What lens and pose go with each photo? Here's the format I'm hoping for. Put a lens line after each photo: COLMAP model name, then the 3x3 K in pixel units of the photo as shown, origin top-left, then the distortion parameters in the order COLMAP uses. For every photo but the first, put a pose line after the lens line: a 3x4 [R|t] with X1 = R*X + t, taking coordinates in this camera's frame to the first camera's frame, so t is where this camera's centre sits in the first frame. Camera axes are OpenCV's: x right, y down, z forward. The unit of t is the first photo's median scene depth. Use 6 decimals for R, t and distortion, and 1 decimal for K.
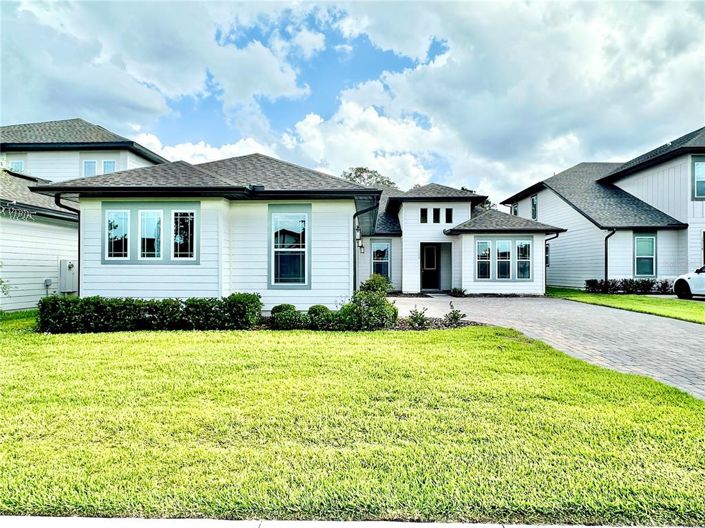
lens RADIAL K [[456.9, 0, 354.4], [0, 456.9, 268.2], [0, 0, 1]] dist [-0.003235, 0.000626]
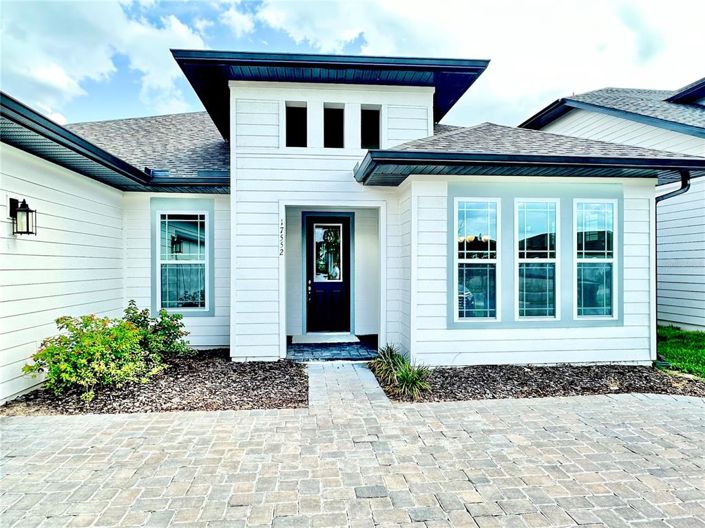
lens RADIAL K [[456.9, 0, 350.0], [0, 456.9, 263.5], [0, 0, 1]] dist [-0.003235, 0.000626]
pose [[0.992387, -0.001519, 0.123146, 0.161047], [0.002395, 0.999973, -0.006964, -0.012840], [-0.123133, 0.007206, 0.992364, 0.713354]]
